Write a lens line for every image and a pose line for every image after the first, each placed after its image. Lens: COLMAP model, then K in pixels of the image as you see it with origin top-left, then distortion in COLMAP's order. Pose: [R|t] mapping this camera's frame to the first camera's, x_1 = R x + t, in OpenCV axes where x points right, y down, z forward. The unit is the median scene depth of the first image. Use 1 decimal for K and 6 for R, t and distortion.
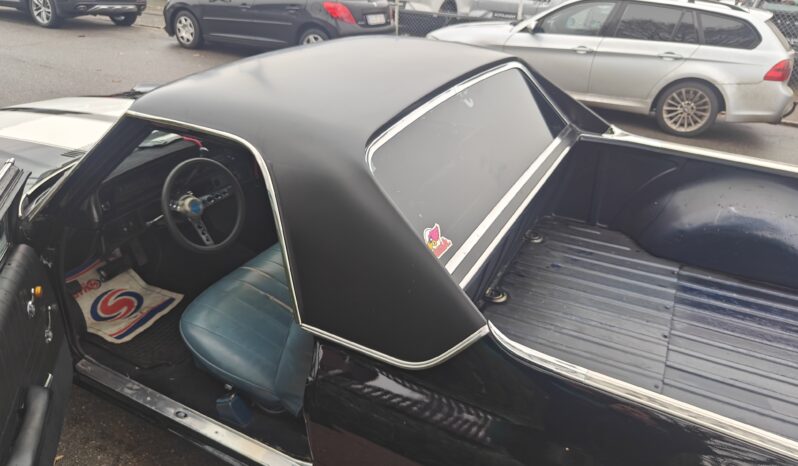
lens RADIAL K [[568.1, 0, 382.2], [0, 568.1, 221.1], [0, 0, 1]] dist [-0.000883, -0.000955]
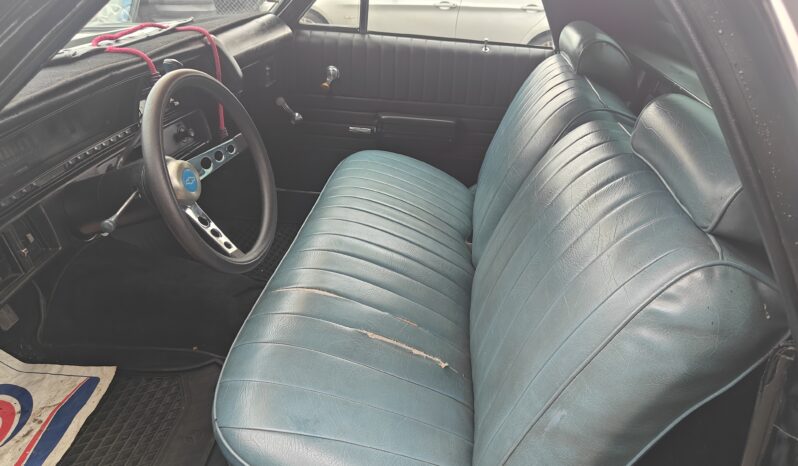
lens RADIAL K [[567.6, 0, 399.0], [0, 567.6, 233.0], [0, 0, 1]] dist [-0.000911, -0.001611]
pose [[0.919453, -0.150806, 0.363129, -0.110889], [0.140344, 0.988563, 0.055192, 0.005470], [-0.367300, 0.000216, 0.930103, 0.161183]]
